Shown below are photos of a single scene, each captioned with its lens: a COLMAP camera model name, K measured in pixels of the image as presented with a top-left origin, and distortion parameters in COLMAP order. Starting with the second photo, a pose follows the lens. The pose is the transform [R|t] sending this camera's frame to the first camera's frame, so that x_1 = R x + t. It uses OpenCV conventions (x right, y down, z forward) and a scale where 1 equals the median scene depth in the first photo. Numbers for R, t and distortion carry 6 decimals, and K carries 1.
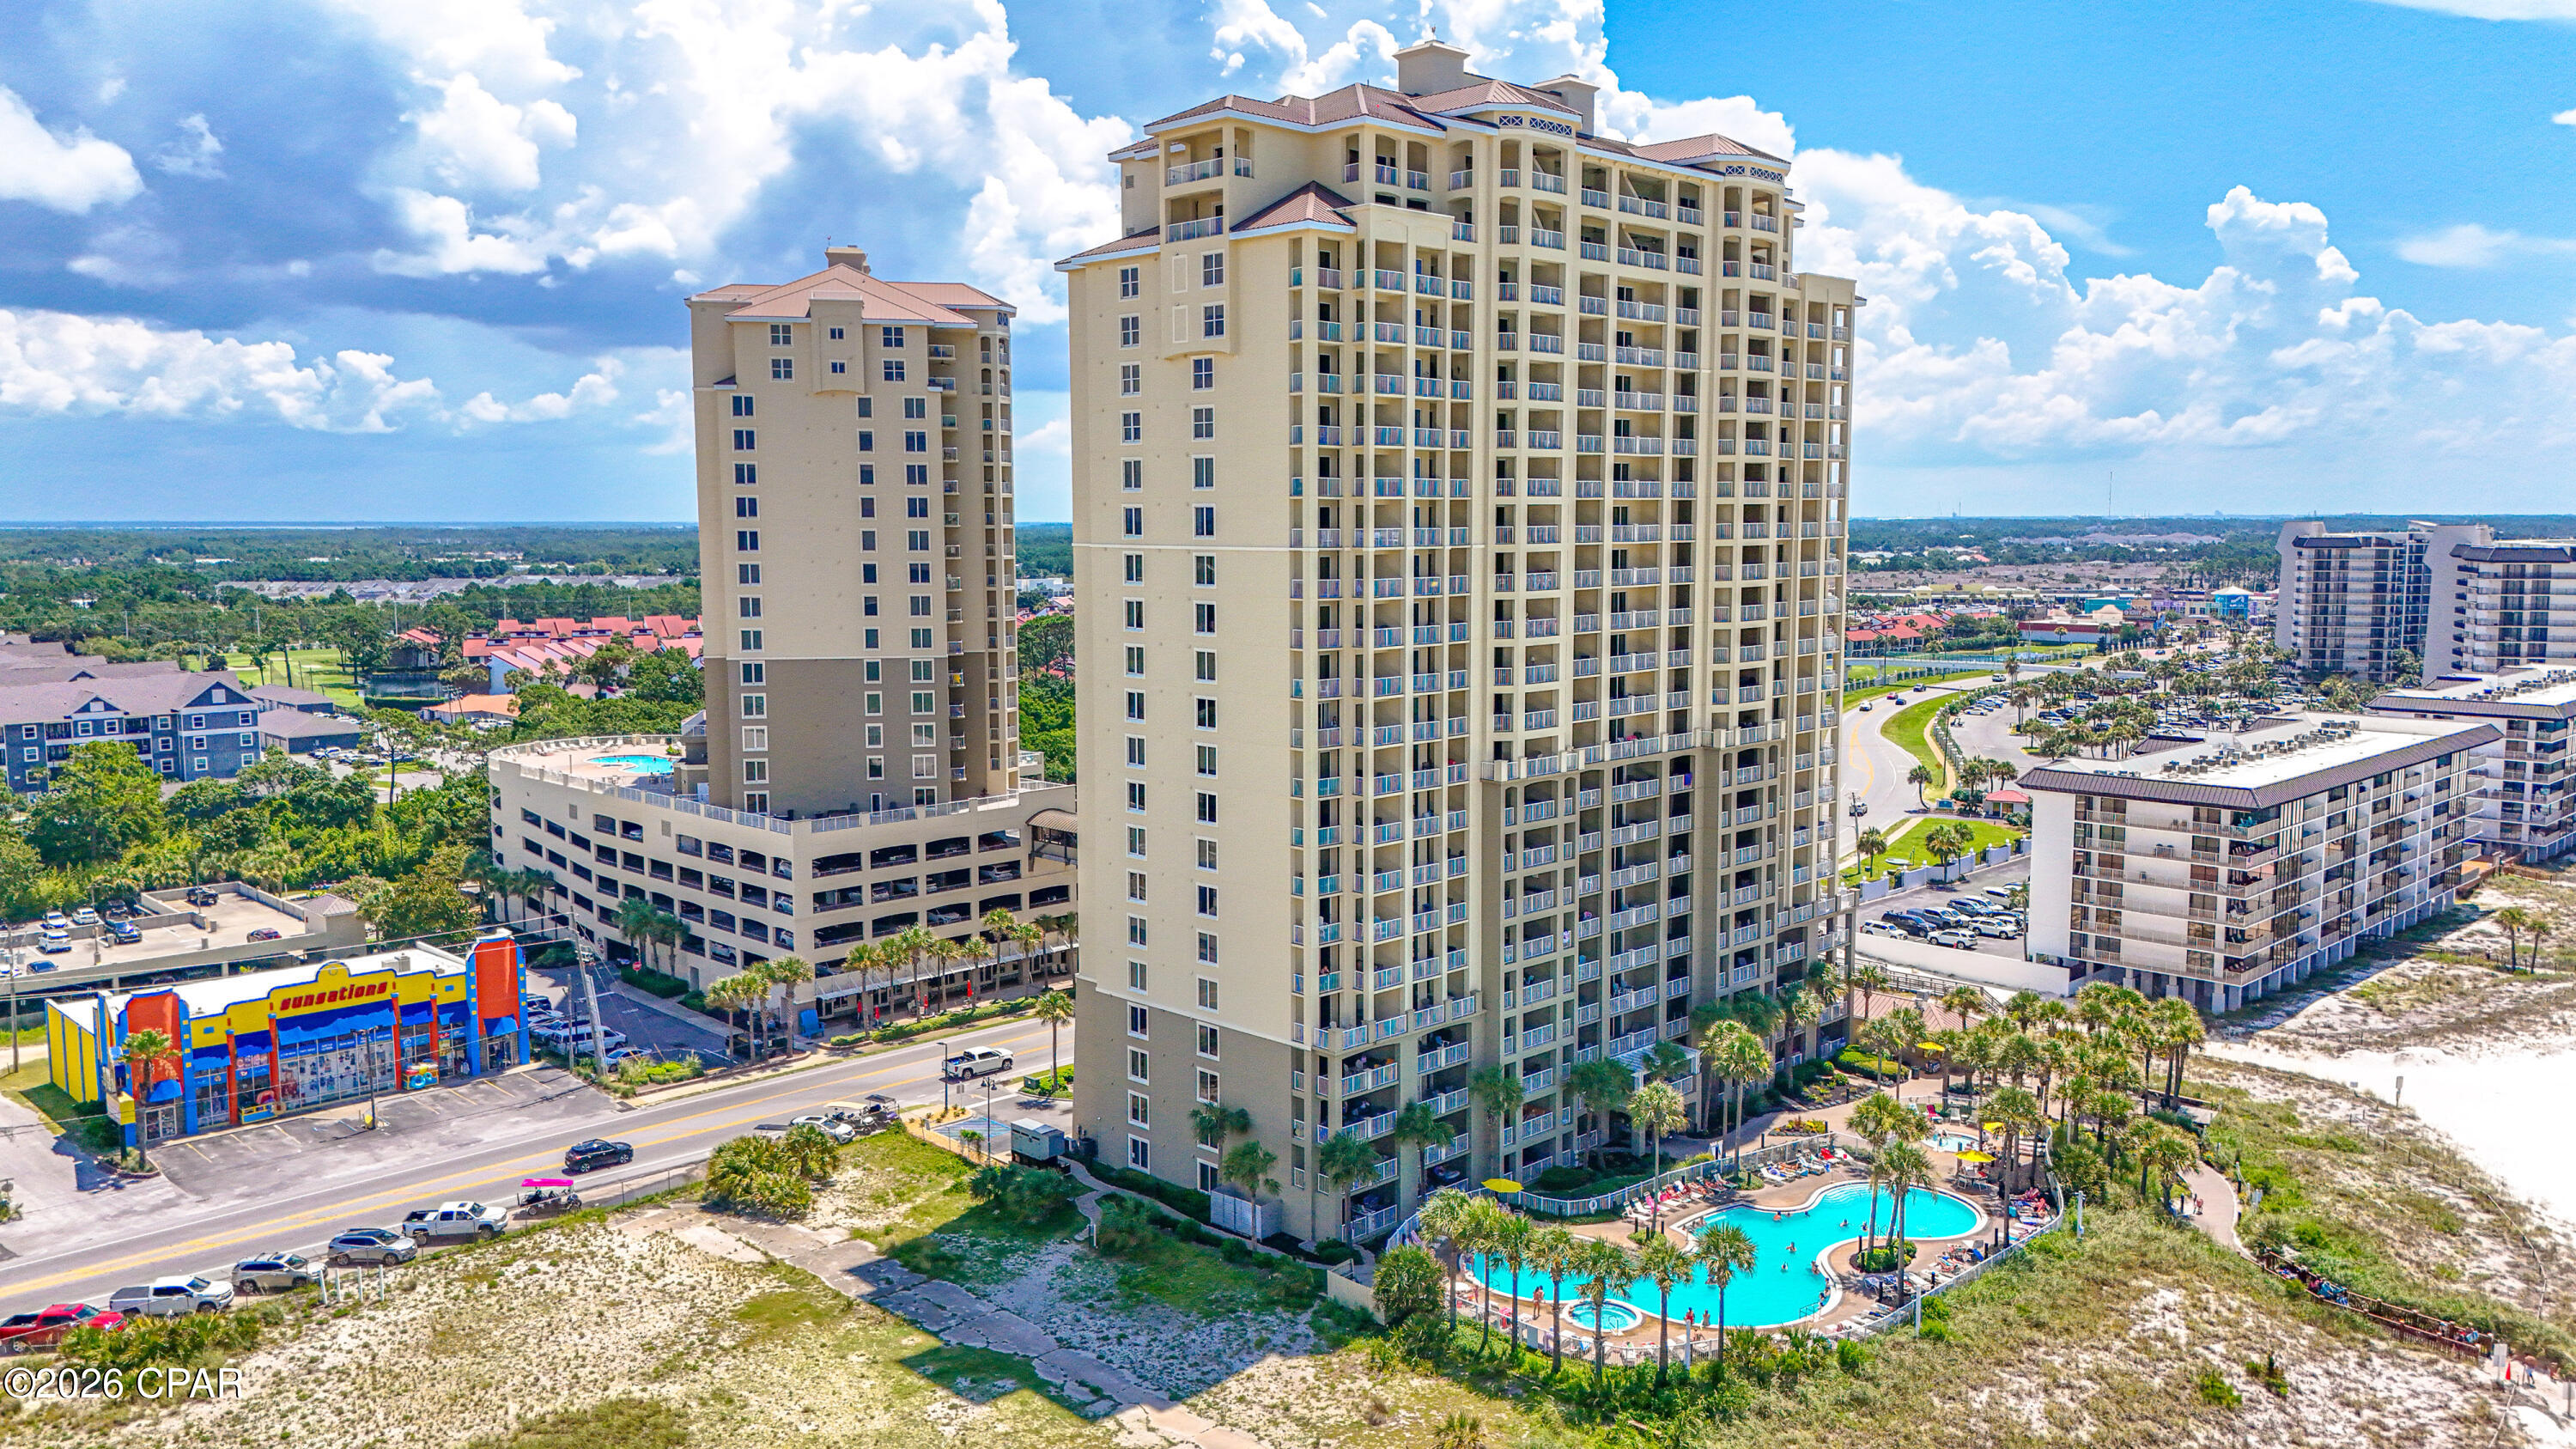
lens RADIAL K [[1898.6, 0, 1282.2], [0, 1898.6, 715.1], [0, 0, 1]] dist [0.066723, -0.055720]
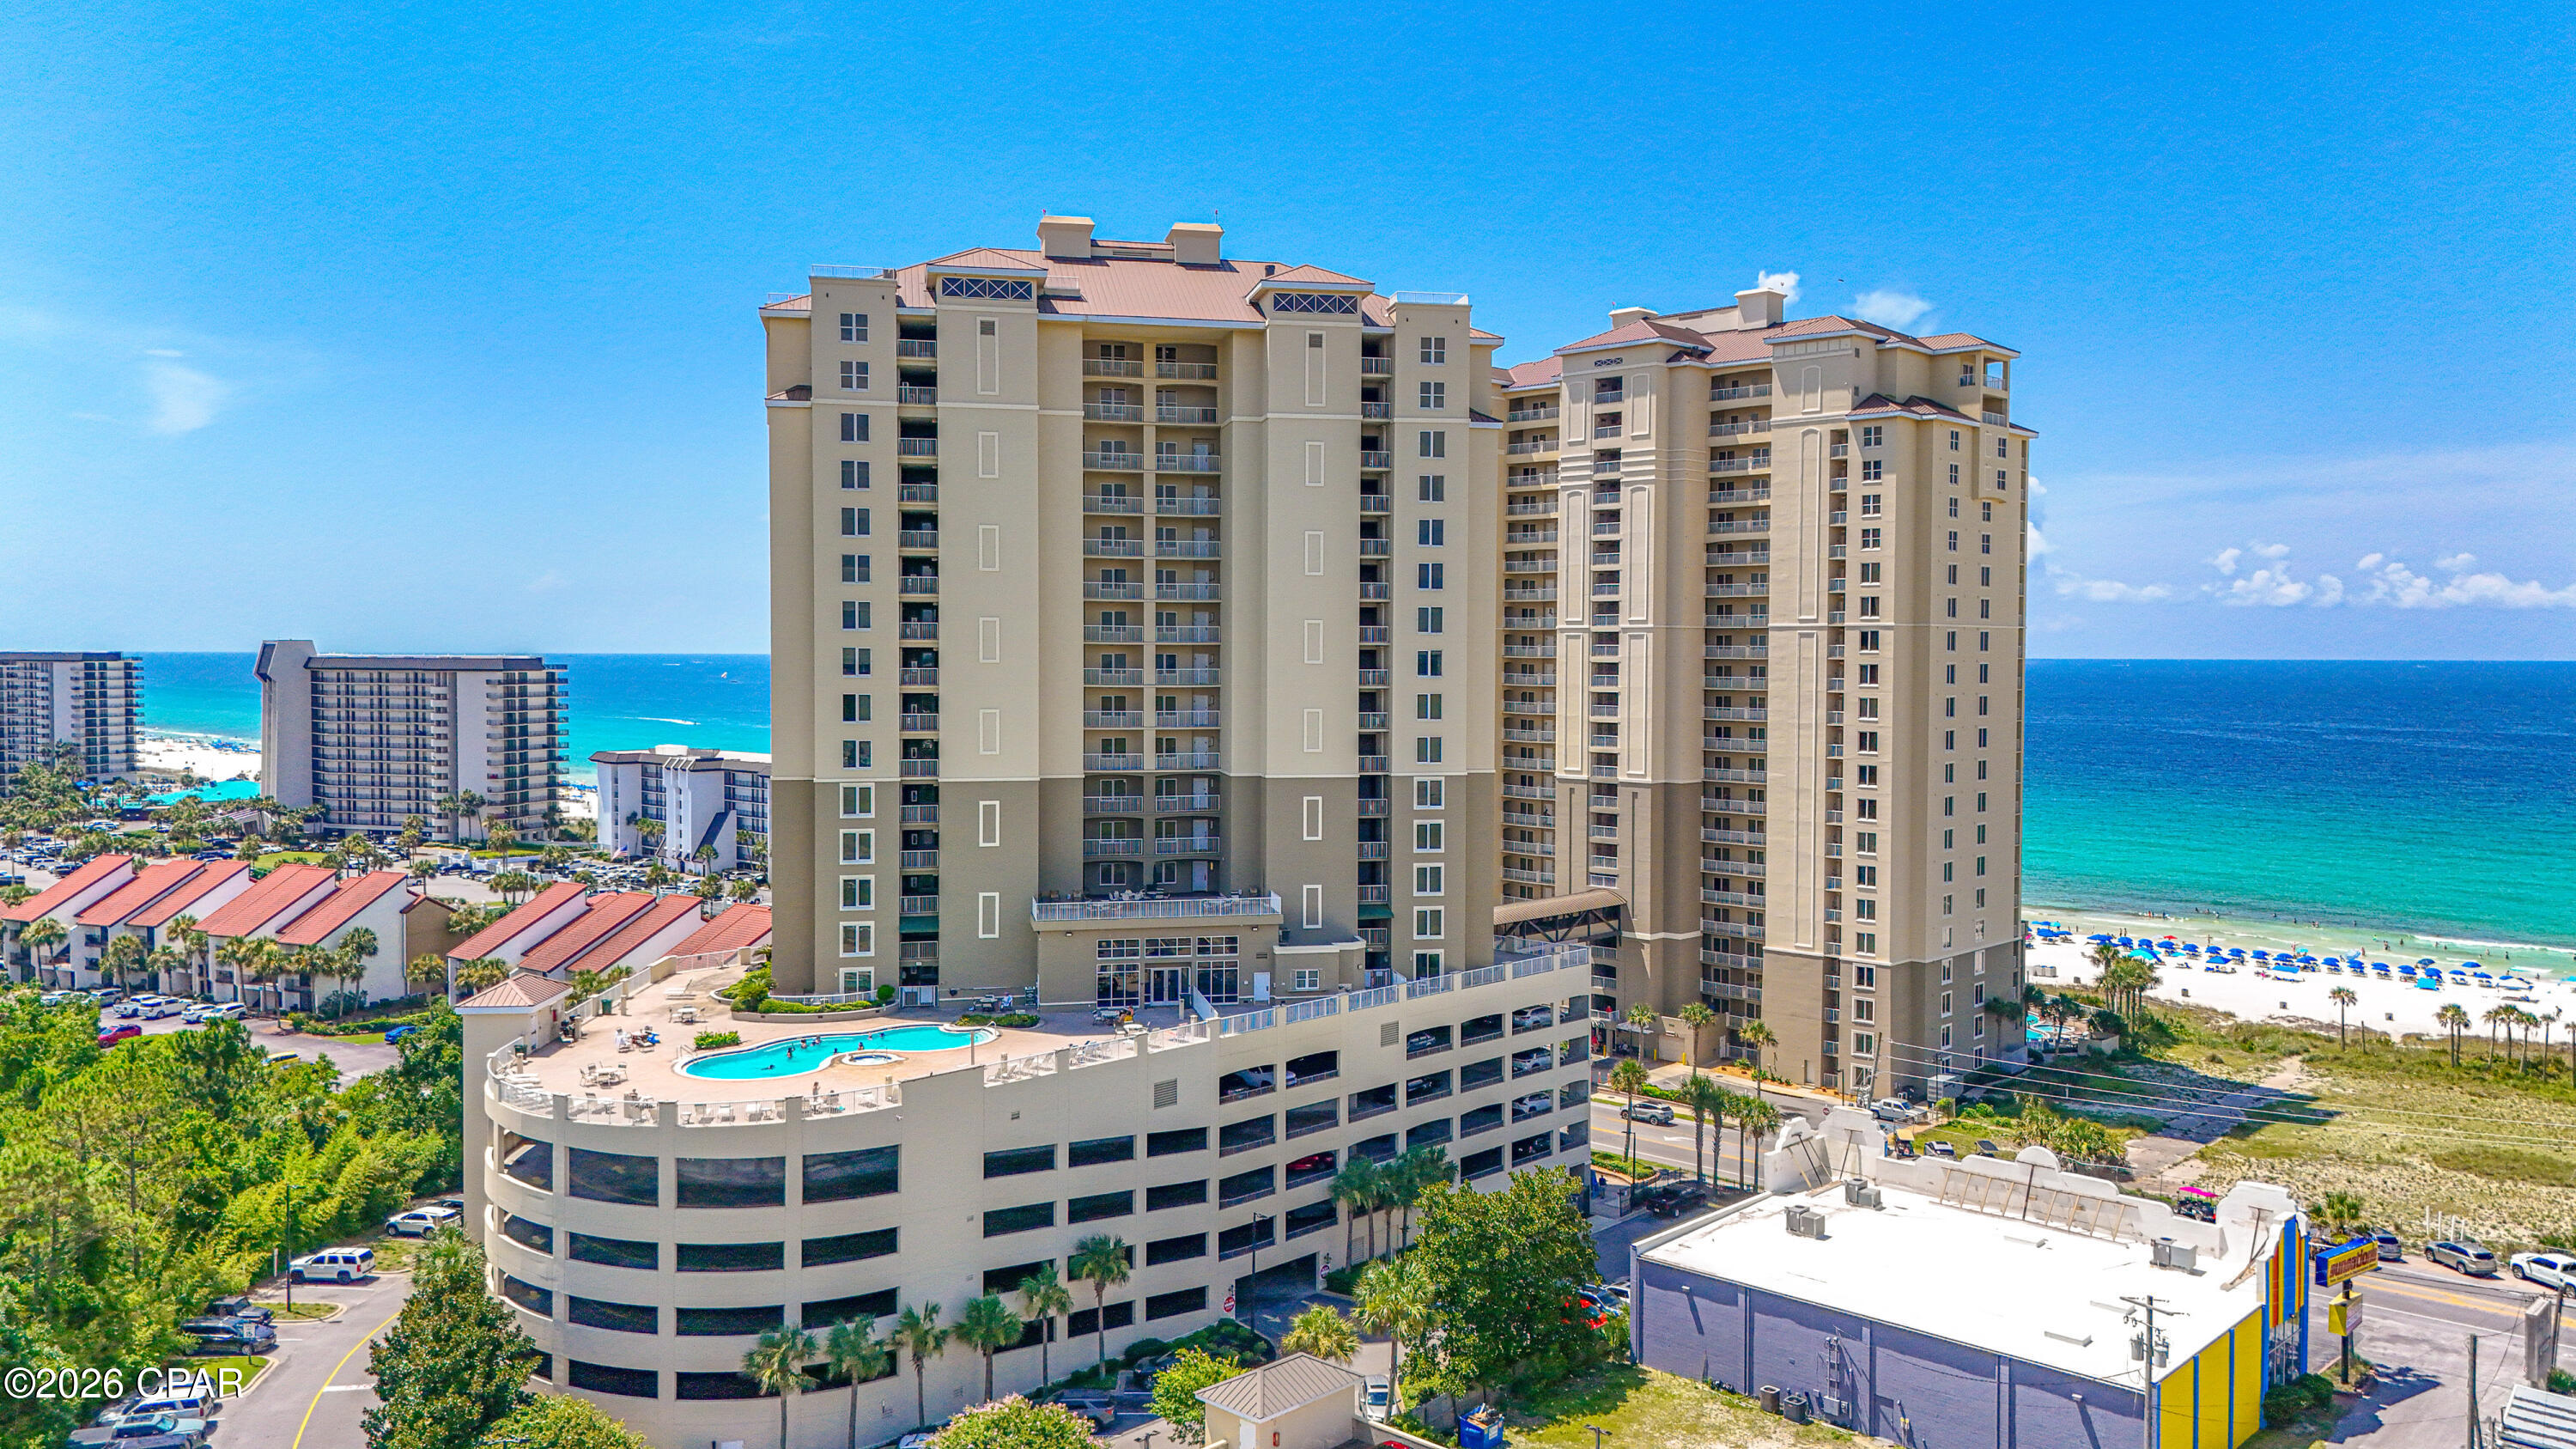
lens RADIAL K [[1898.6, 0, 1286.7], [0, 1898.6, 712.0], [0, 0, 1]] dist [0.066723, -0.055720]
pose [[-0.033978, -0.030110, 0.998969, -1.308718], [0.101079, 0.994317, 0.033408, -0.108520], [-0.994298, 0.102110, -0.030742, 1.364550]]
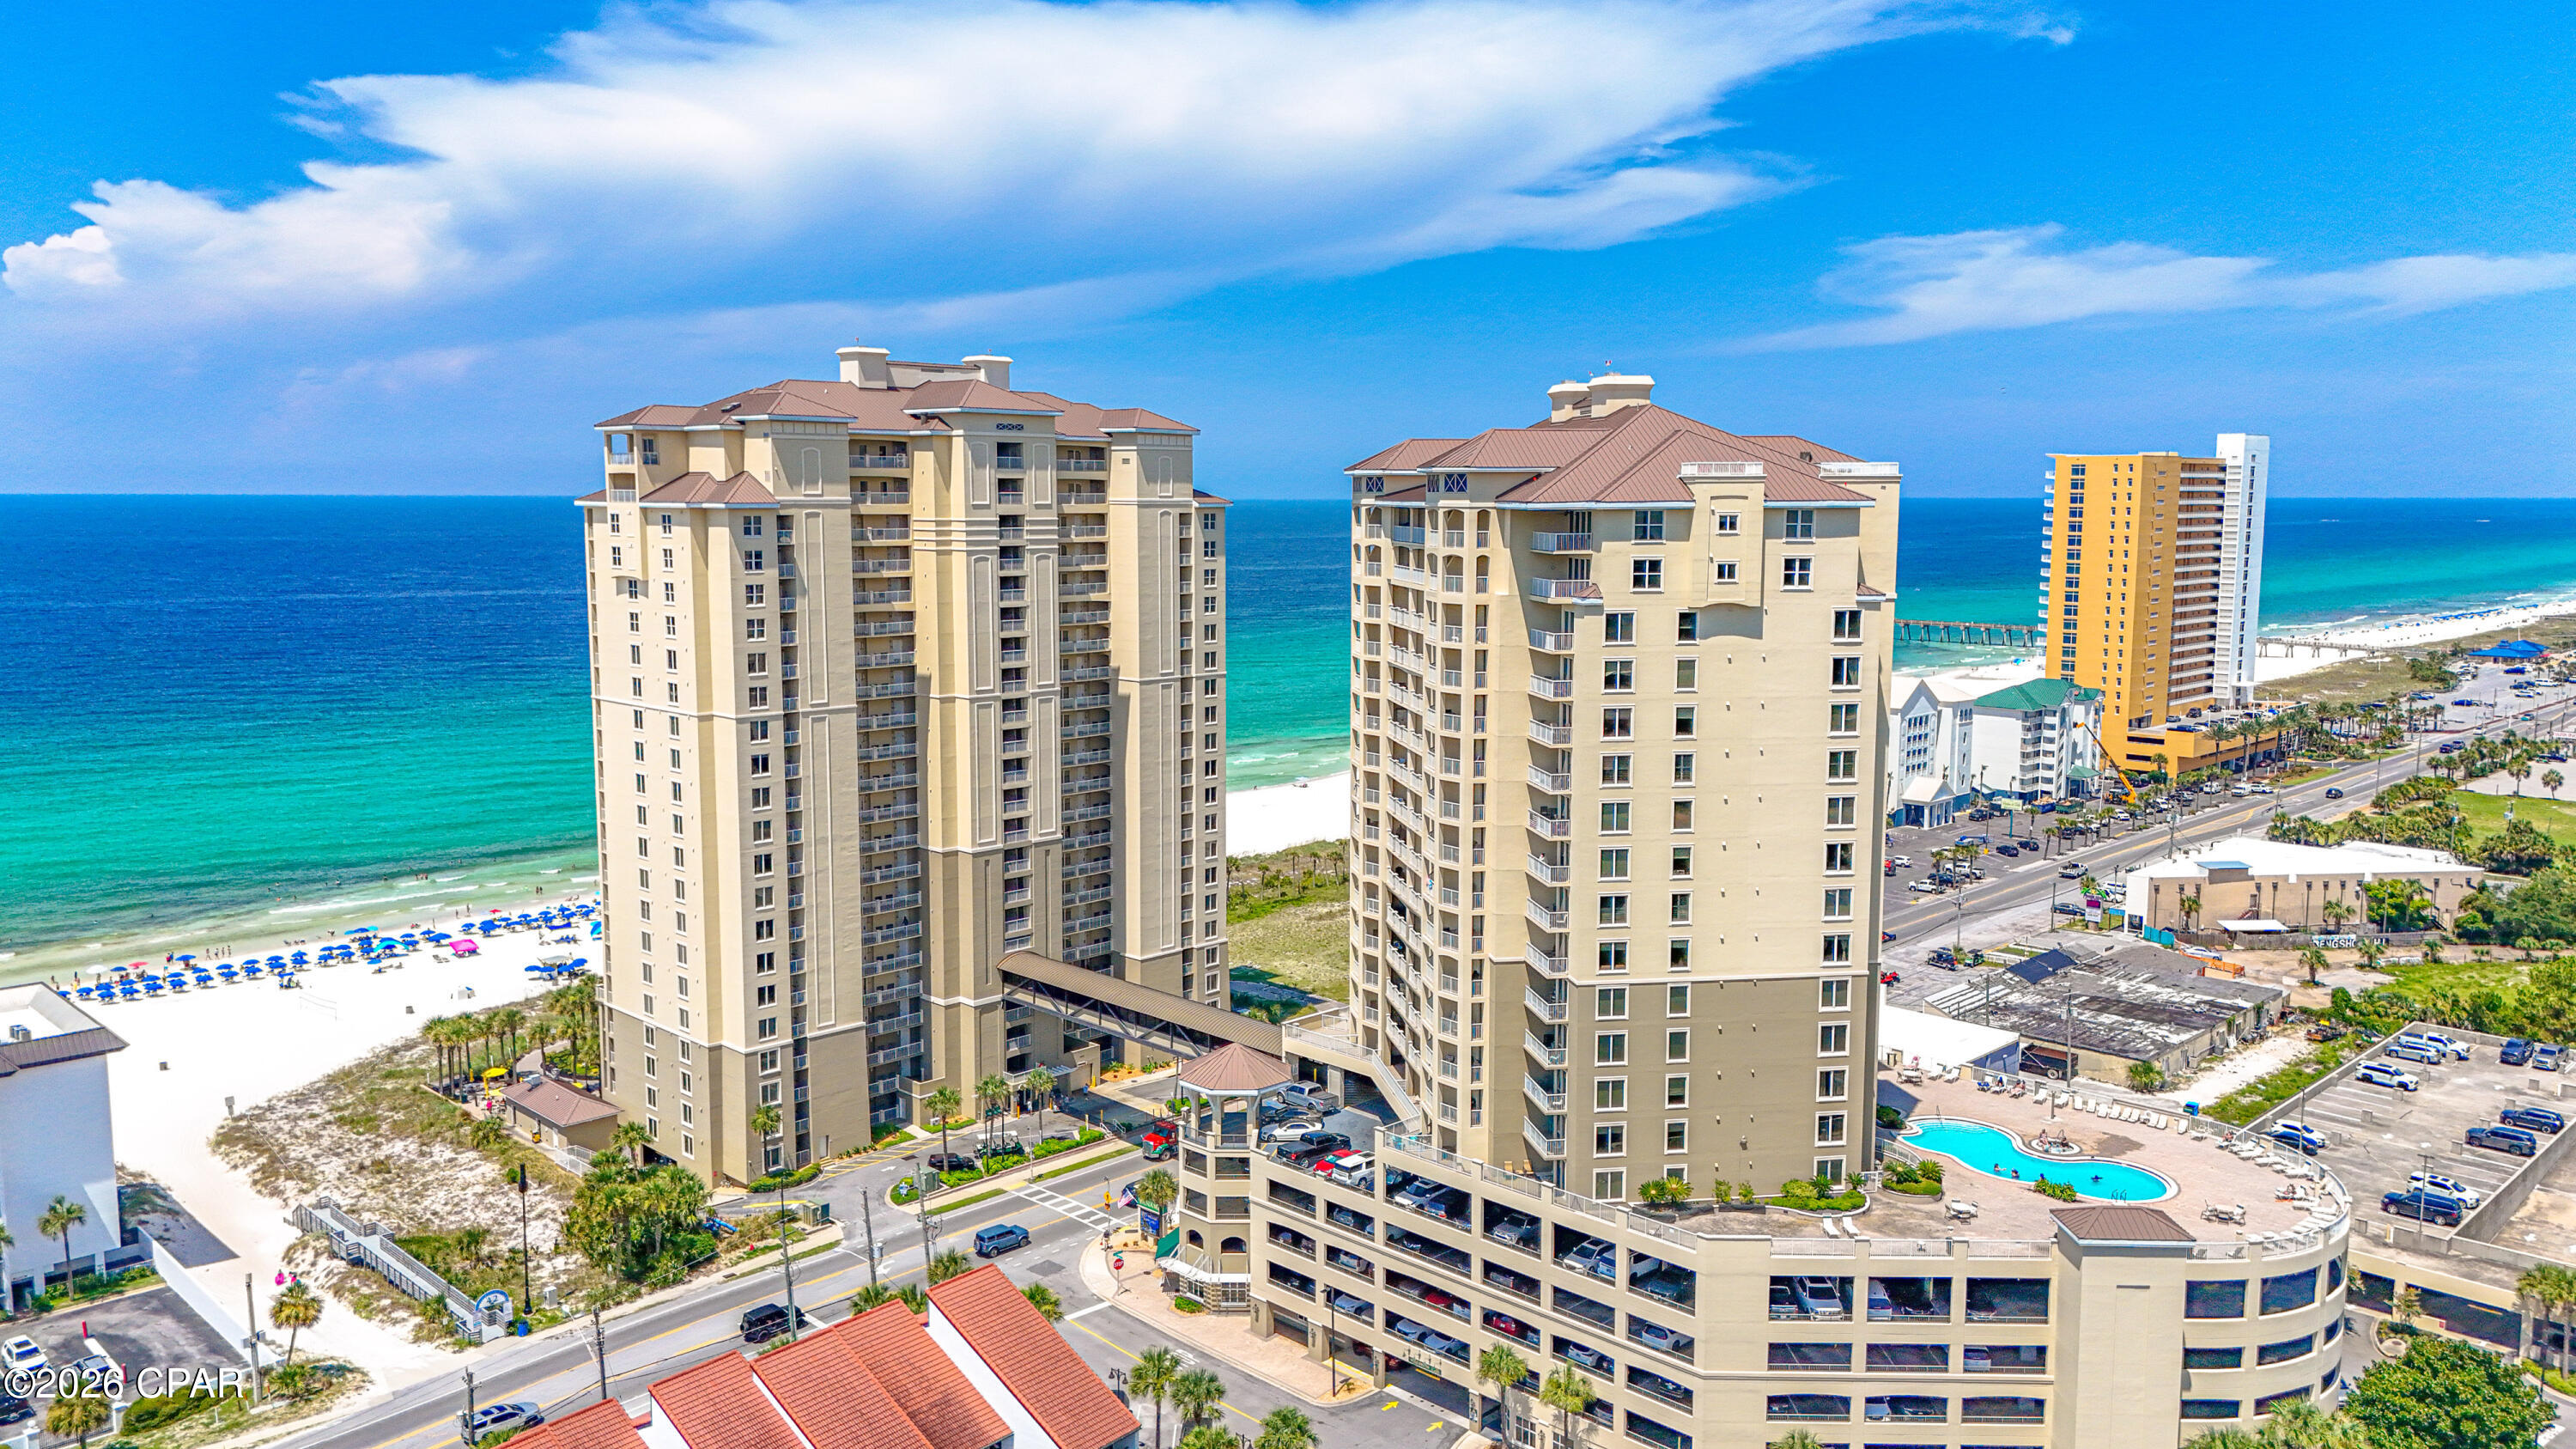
lens RADIAL K [[1898.6, 0, 1285.7], [0, 1898.6, 708.5], [0, 0, 1]] dist [0.066723, -0.055720]
pose [[-0.999981, 0.002369, -0.005623, -0.143650], [0.001087, 0.975971, 0.217898, -0.385056], [0.006005, 0.217888, -0.975955, 2.415890]]
